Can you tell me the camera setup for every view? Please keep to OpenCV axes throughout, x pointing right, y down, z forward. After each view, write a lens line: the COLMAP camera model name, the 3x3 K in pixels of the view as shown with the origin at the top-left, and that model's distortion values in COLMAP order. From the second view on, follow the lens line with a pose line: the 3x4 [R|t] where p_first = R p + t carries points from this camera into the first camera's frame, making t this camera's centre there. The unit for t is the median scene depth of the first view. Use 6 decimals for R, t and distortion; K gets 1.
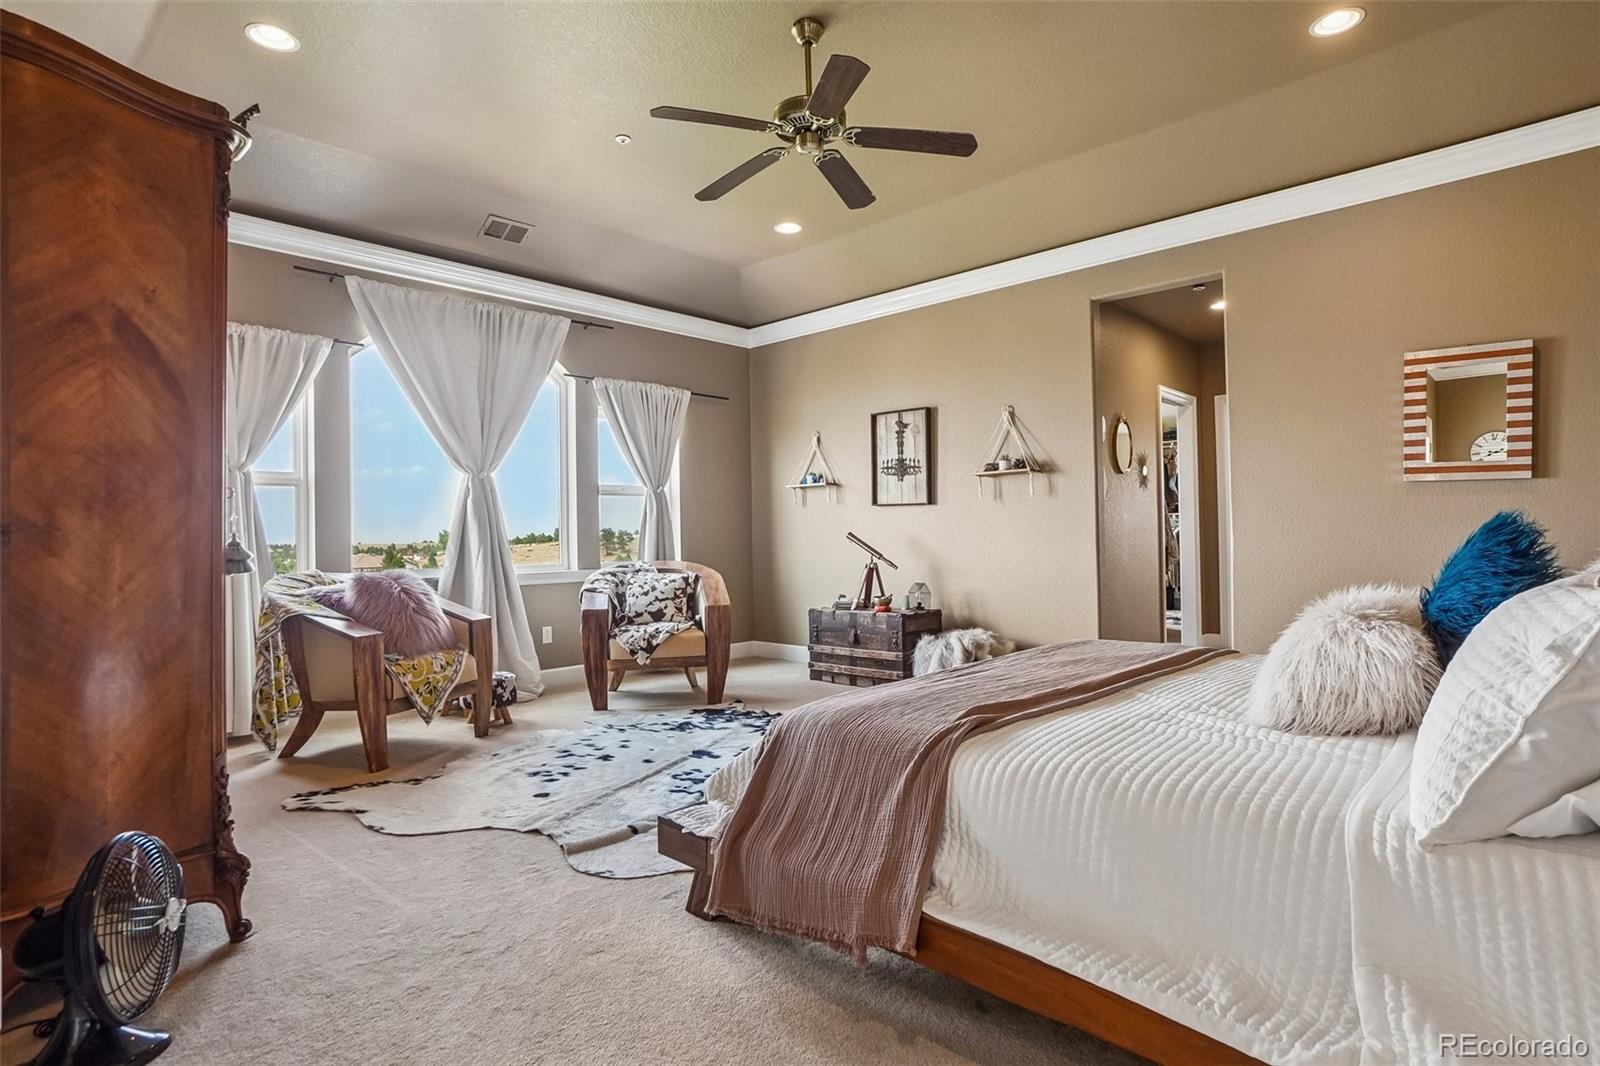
lens RADIAL K [[819.2, 0, 800.5], [0, 819.2, 535.7], [0, 0, 1]] dist [-0.028268, 0.002580]
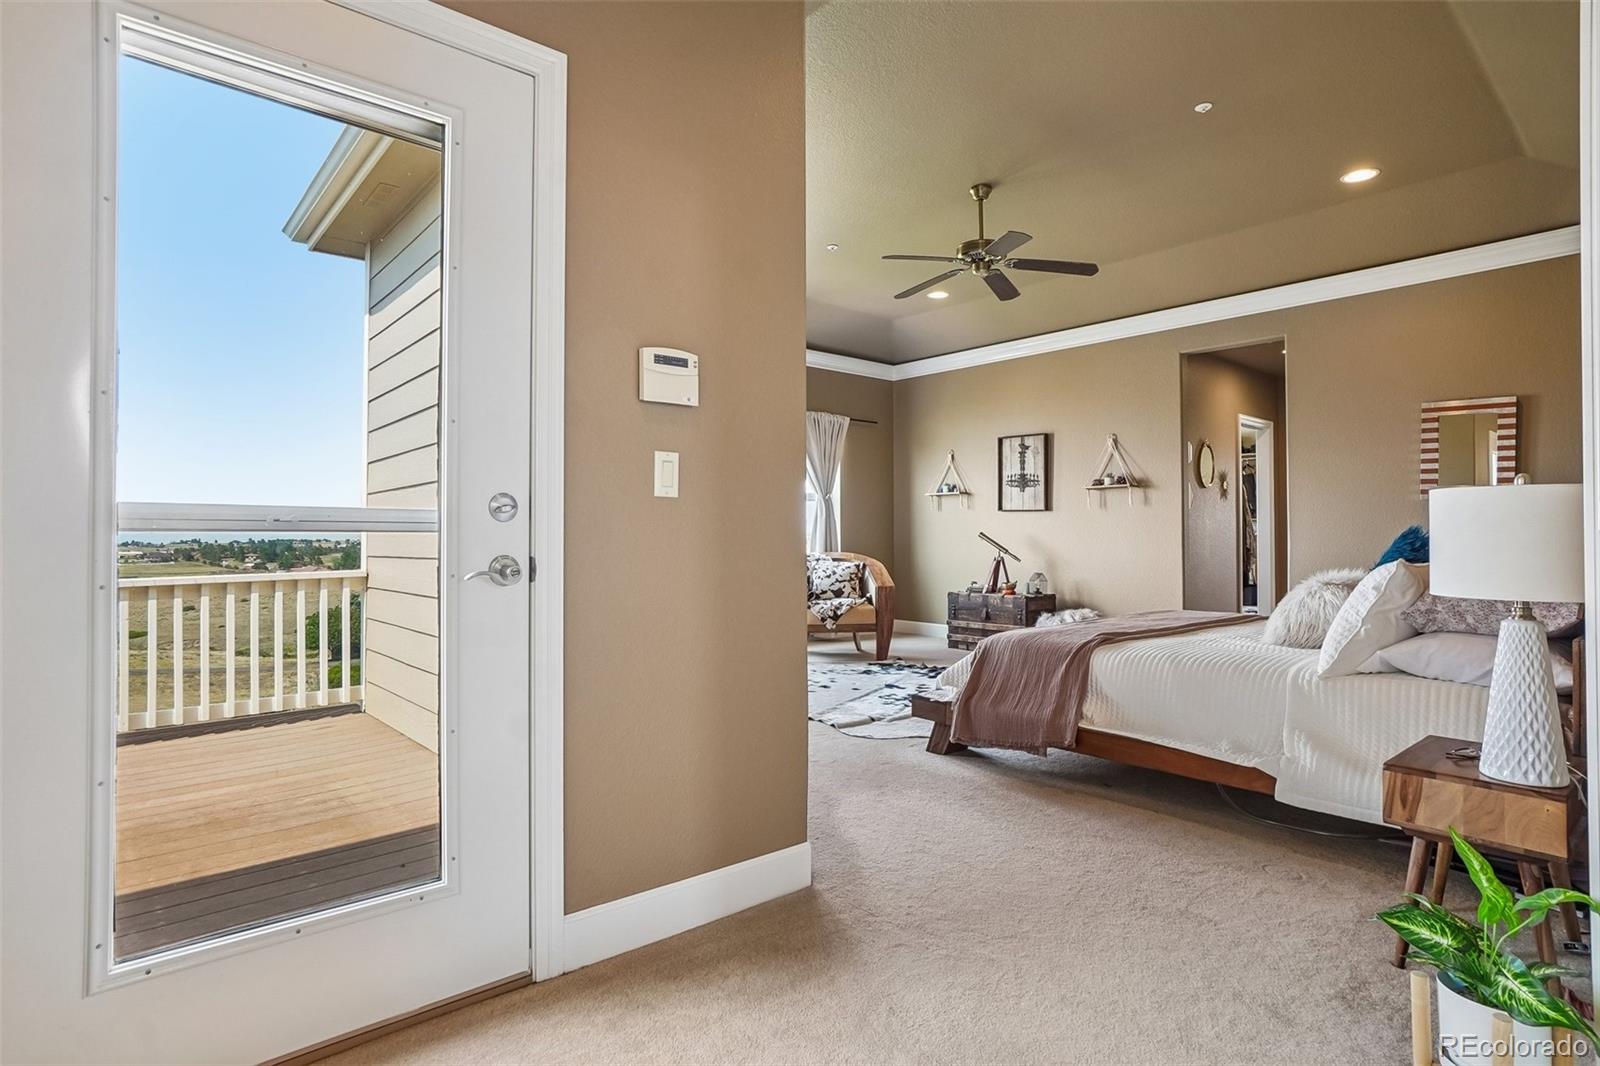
lens RADIAL K [[819.2, 0, 804.7], [0, 819.2, 532.5], [0, 0, 1]] dist [-0.028268, 0.002580]
pose [[0.995226, 0.013574, -0.096650, -0.104860], [-0.013678, 0.999906, -0.000413, 0.000886], [0.096635, 0.001733, 0.995318, -0.332089]]
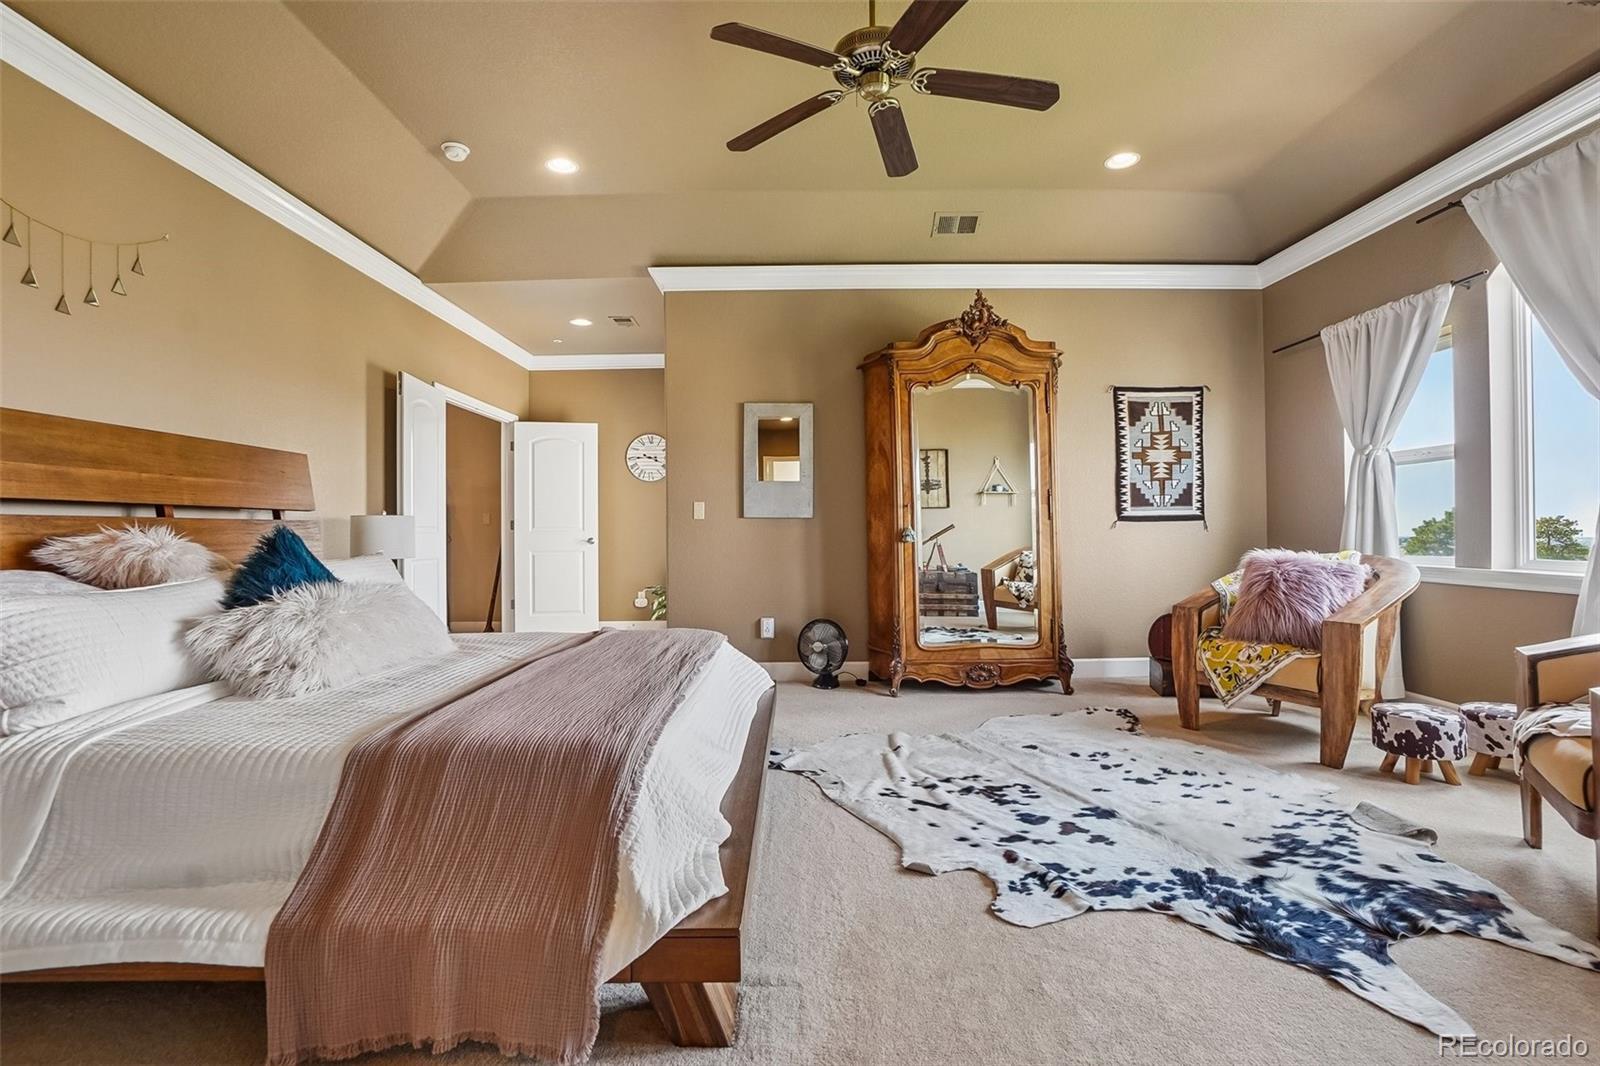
lens RADIAL K [[761.2, 0, 799.8], [0, 761.2, 525.6], [0, 0, 1]] dist [-0.002115, 0.000180]
pose [[-0.724569, 0.028491, -0.688613, 0.878088], [0.030545, 0.999491, 0.009213, -0.029717], [0.688525, -0.014359, -0.725071, 2.041958]]
